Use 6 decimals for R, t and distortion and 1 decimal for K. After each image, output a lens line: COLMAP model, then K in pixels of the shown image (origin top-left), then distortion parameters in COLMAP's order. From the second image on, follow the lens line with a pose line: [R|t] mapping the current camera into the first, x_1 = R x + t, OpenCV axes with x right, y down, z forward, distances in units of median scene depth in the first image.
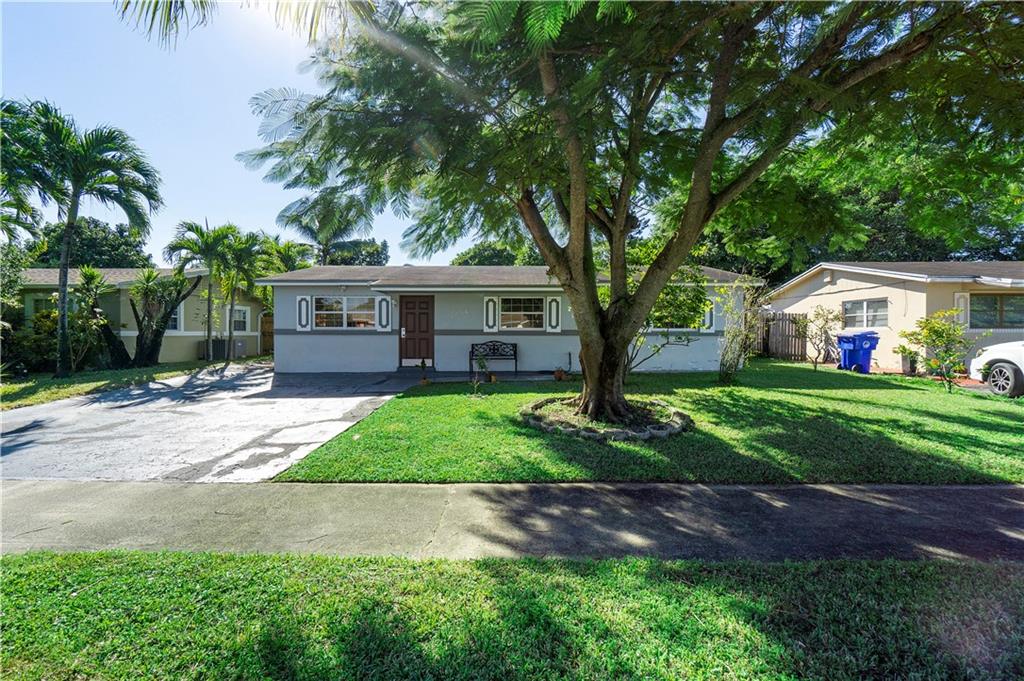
lens RADIAL K [[447.1, 0, 504.1], [0, 447.1, 335.2], [0, 0, 1]] dist [-0.000758, -0.000069]
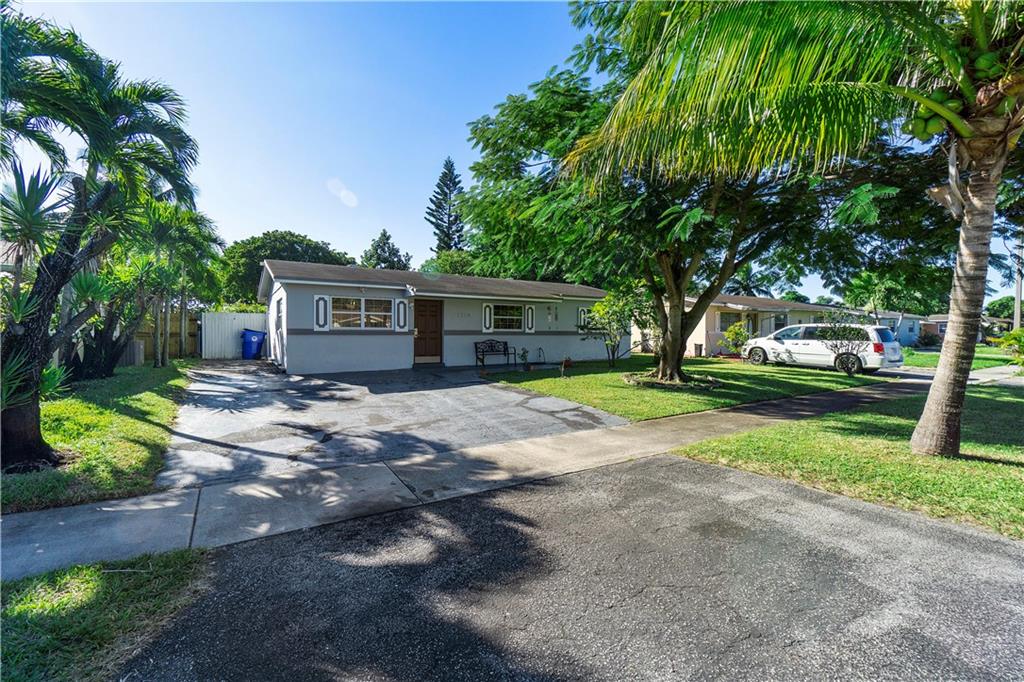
lens RADIAL K [[447.1, 0, 504.1], [0, 447.1, 335.7], [0, 0, 1]] dist [-0.000758, -0.000069]
pose [[0.836470, -0.001966, 0.548009, -0.654838], [0.000365, 0.999995, 0.003031, -0.001862], [-0.548013, -0.002335, 0.836467, -0.045877]]
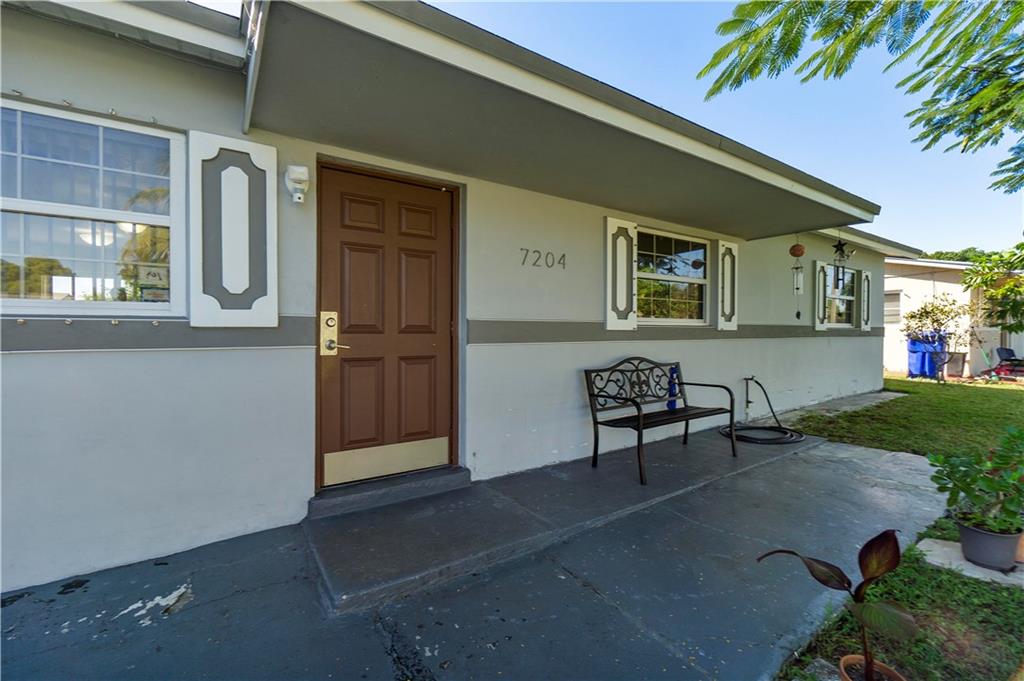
lens RADIAL K [[447.1, 0, 504.1], [0, 447.1, 335.2], [0, 0, 1]] dist [-0.000758, -0.000069]
pose [[0.810109, -0.007592, 0.586230, -0.287053], [0.003082, 0.999957, 0.008691, -0.006519], [-0.586271, -0.005234, 0.810098, 0.778743]]
